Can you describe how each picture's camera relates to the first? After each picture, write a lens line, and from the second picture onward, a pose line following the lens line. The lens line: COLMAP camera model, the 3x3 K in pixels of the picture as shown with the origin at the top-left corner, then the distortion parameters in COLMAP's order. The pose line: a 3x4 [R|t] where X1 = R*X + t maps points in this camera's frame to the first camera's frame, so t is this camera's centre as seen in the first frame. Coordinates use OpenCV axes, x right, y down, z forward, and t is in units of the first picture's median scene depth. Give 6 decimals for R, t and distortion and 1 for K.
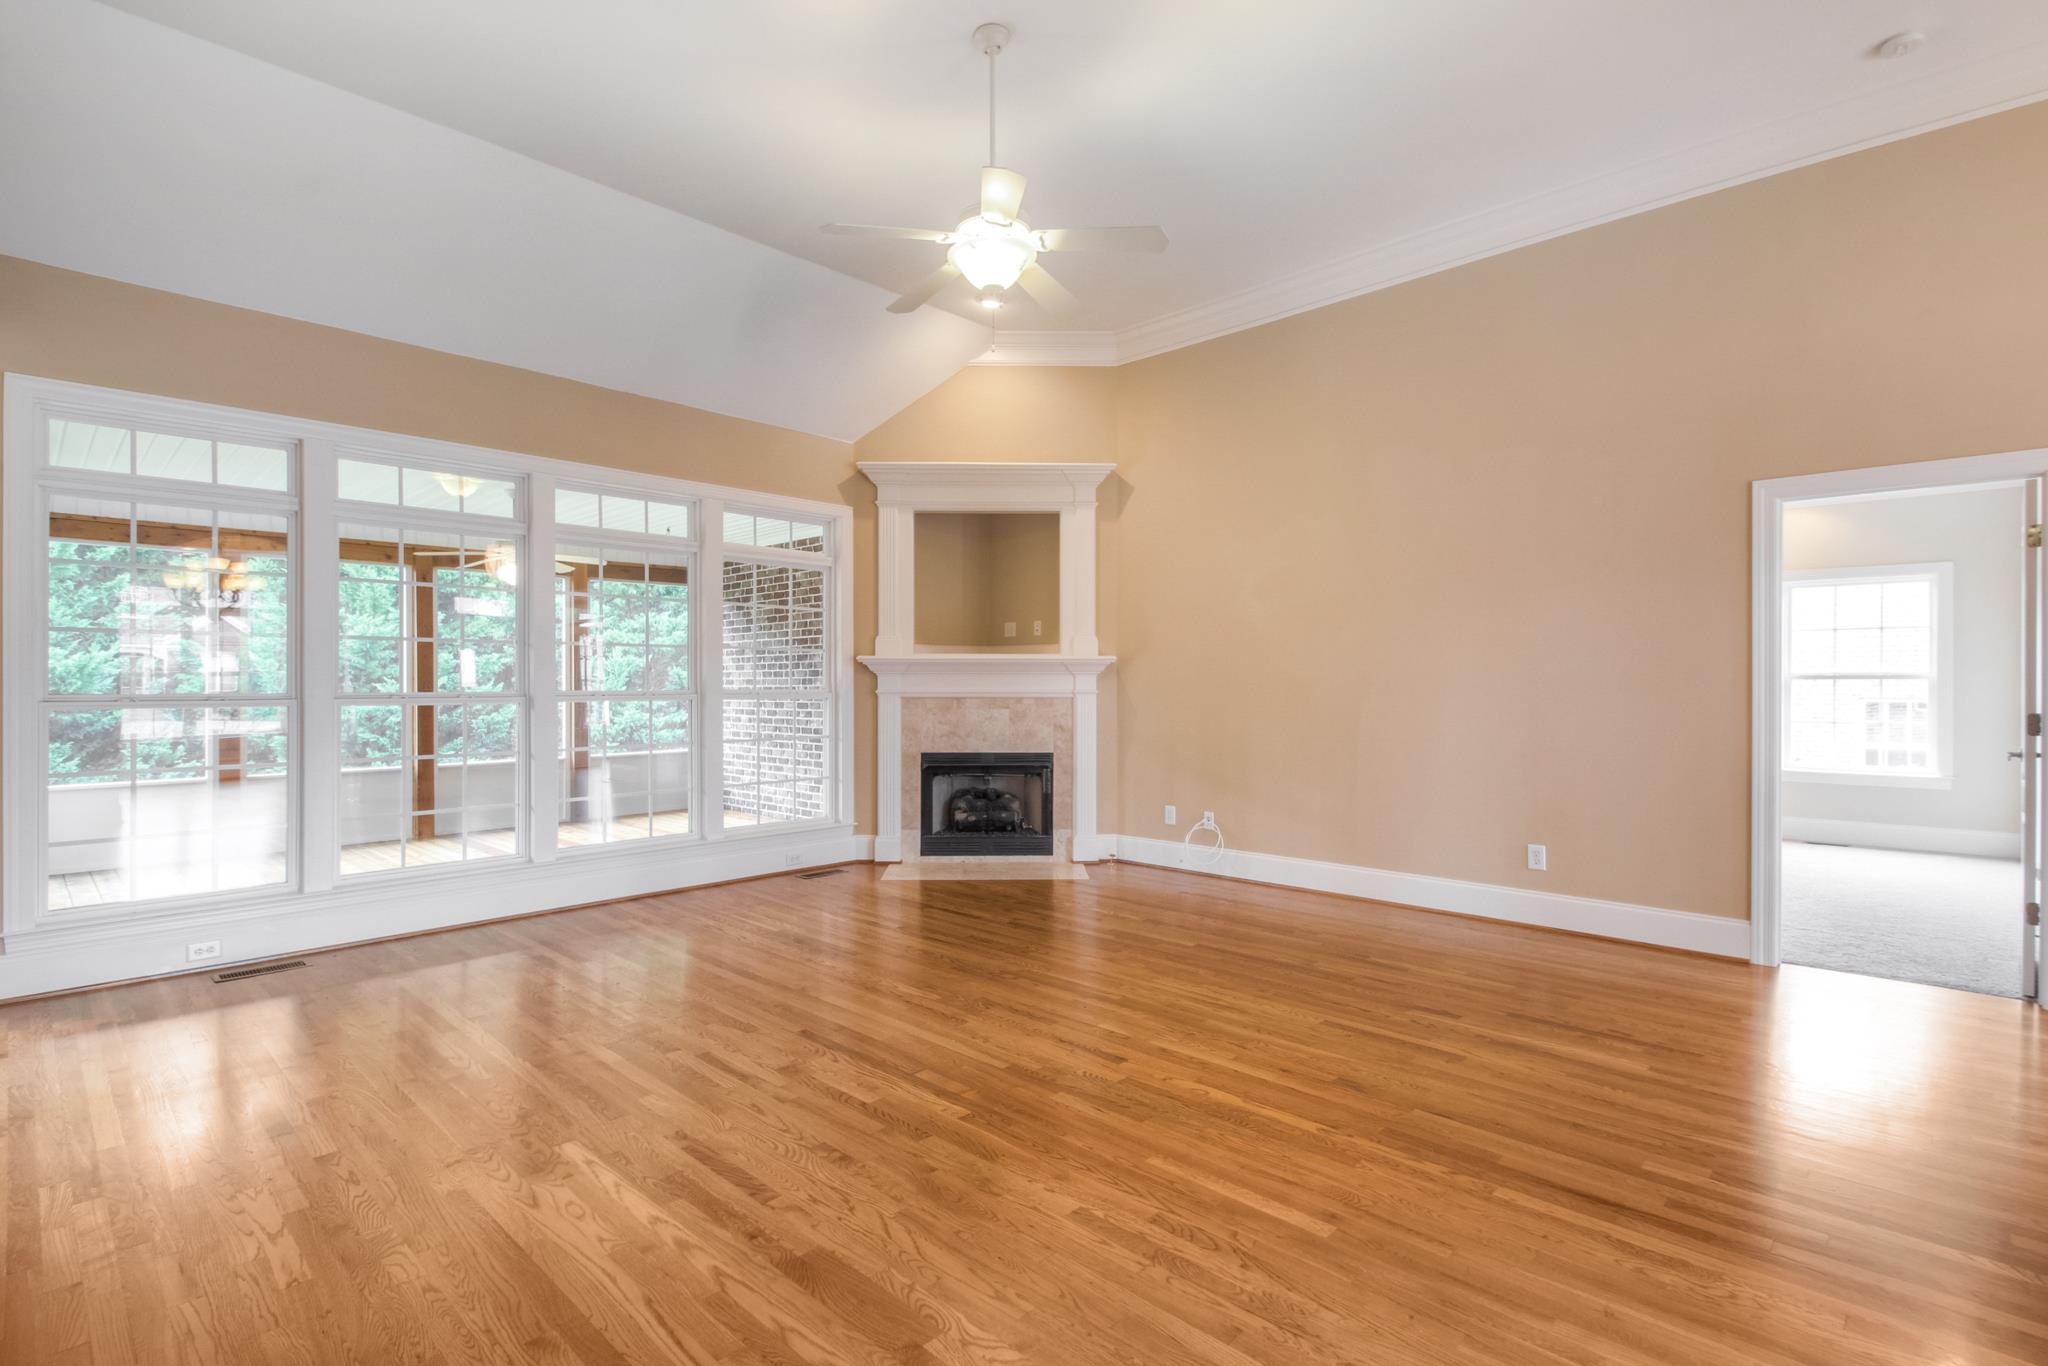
lens RADIAL K [[977.1, 0, 1008.8], [0, 977.1, 686.1], [0, 0, 1]] dist [0.018870, -0.015424]
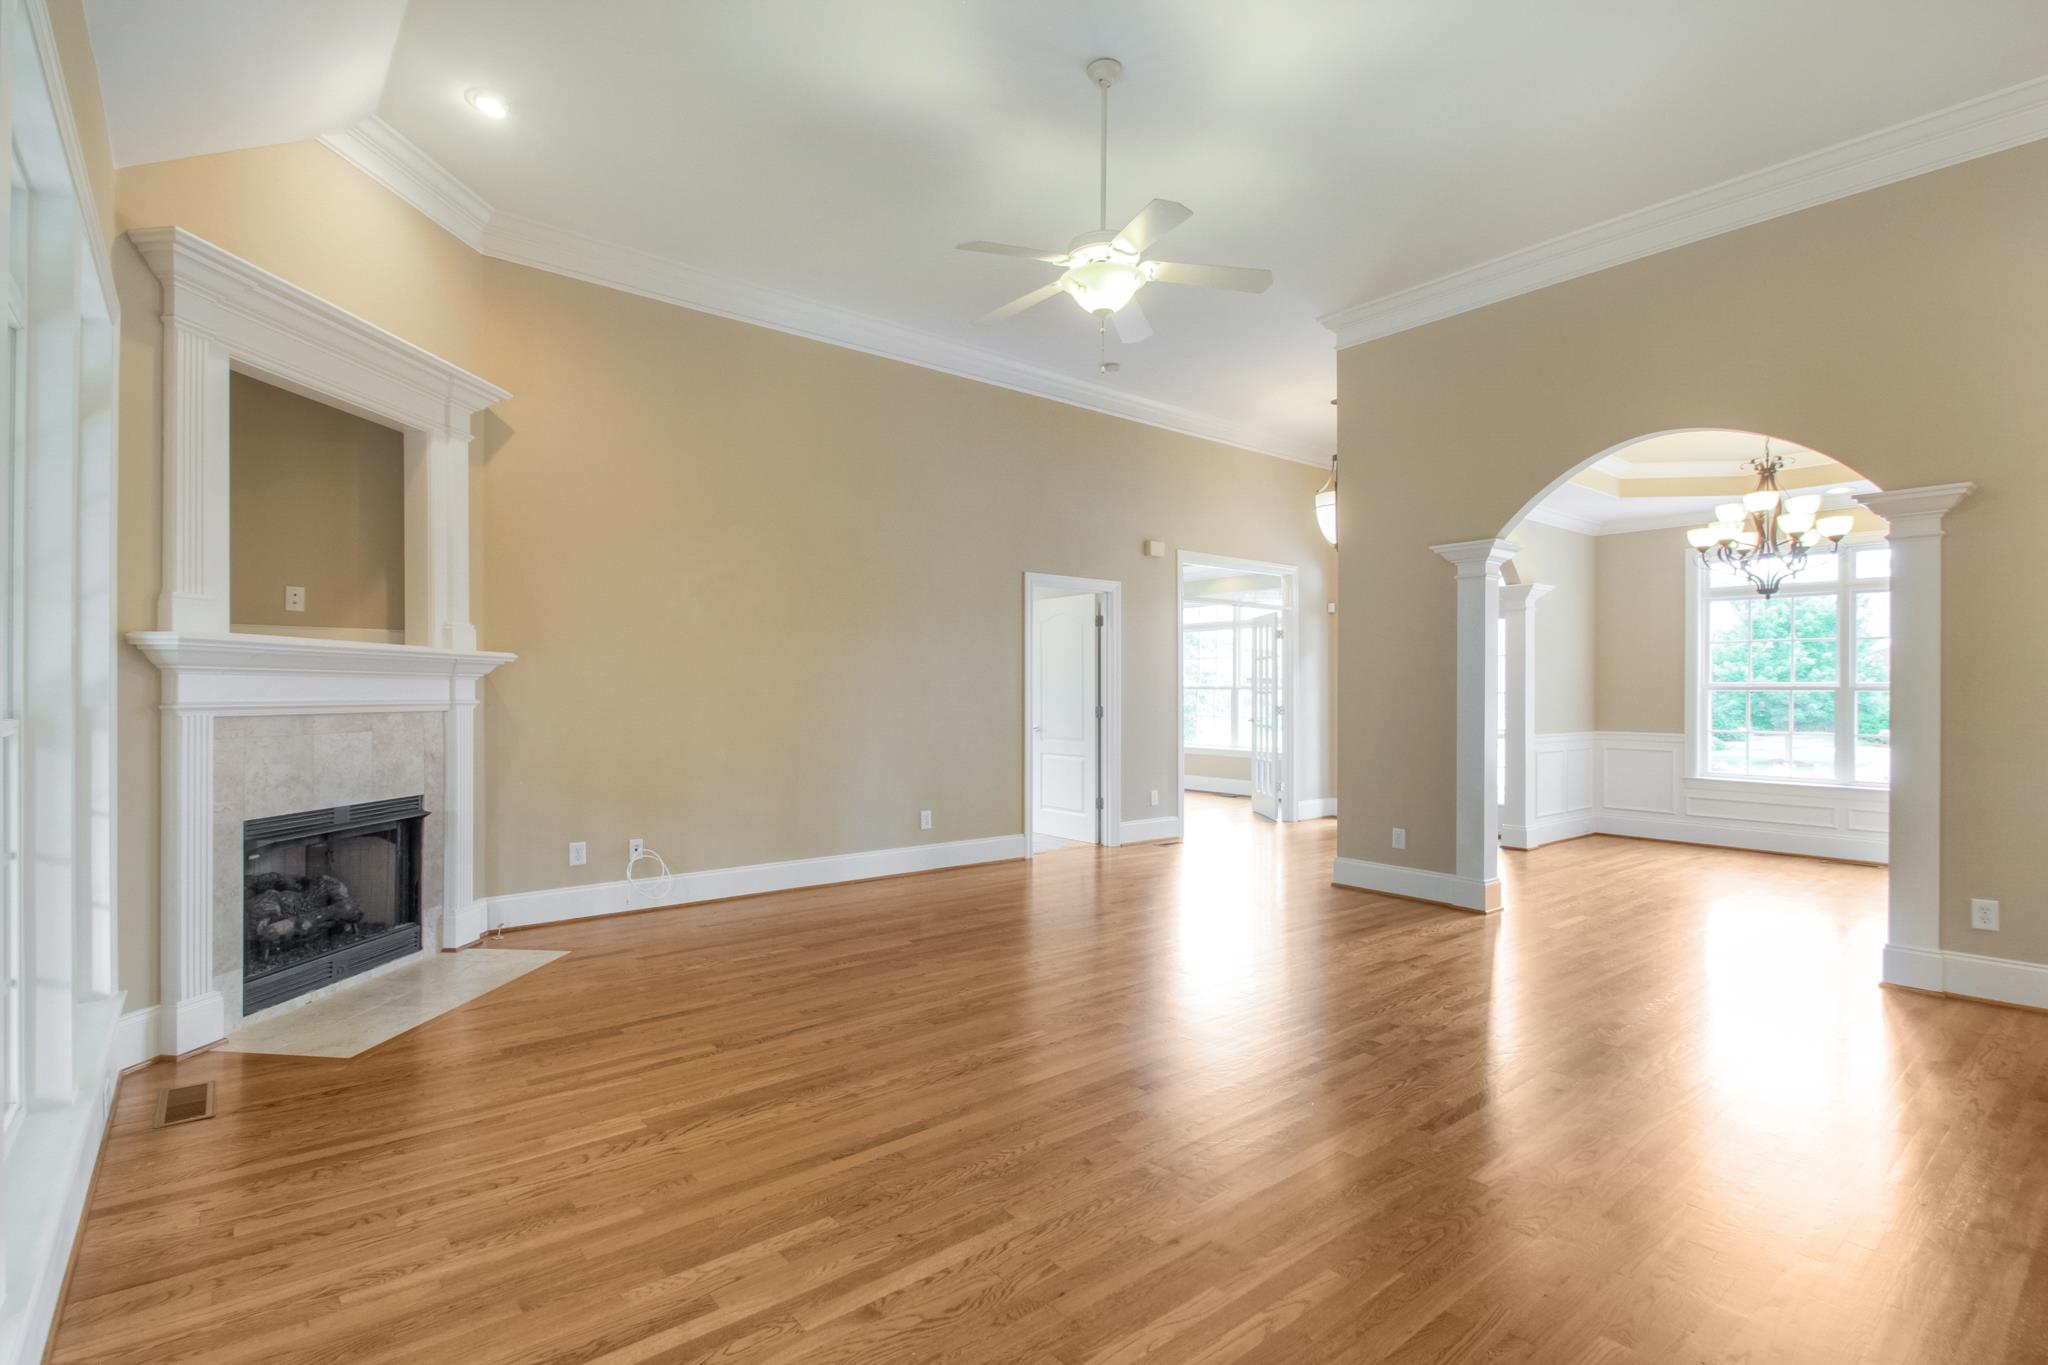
lens RADIAL K [[964.3, 0, 1012.9], [0, 964.3, 691.7], [0, 0, 1]] dist [0.012354, -0.011254]
pose [[0.115689, 0.000122, 0.993285, -0.564246], [-0.000740, 1.000000, -0.000036, -0.002190], [-0.993285, -0.000731, 0.115689, 0.528388]]
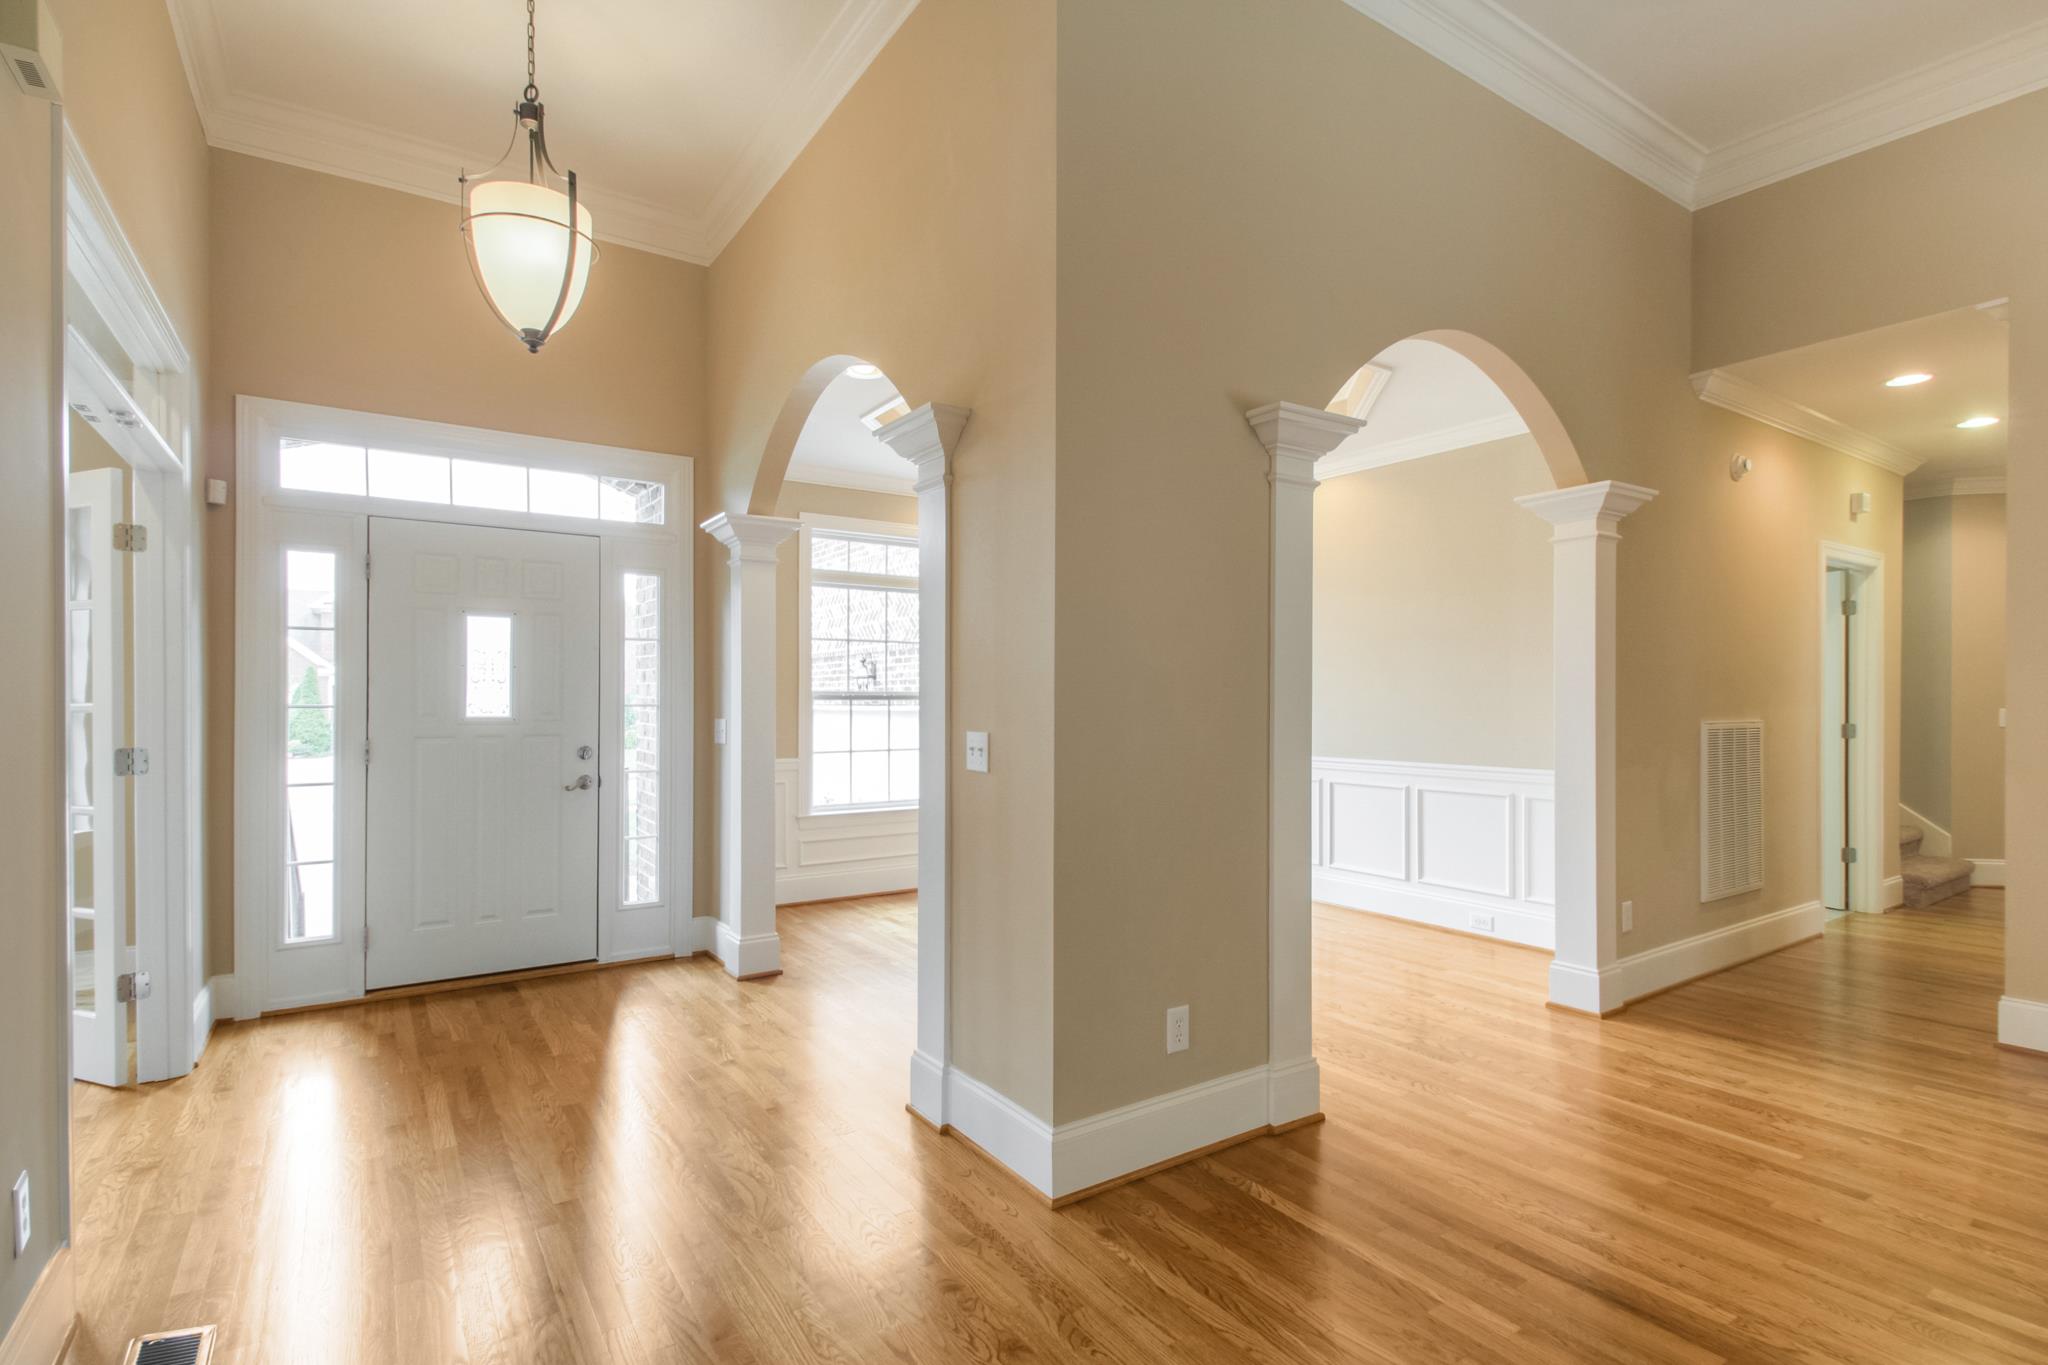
lens RADIAL K [[977.1, 0, 1008.8], [0, 977.1, 685.6], [0, 0, 1]] dist [0.018870, -0.015424]
pose [[-0.978129, 0.010235, 0.207747, 0.325703], [0.007382, 0.999868, -0.014504, -0.004388], [-0.207868, -0.012653, -0.978075, 0.691014]]
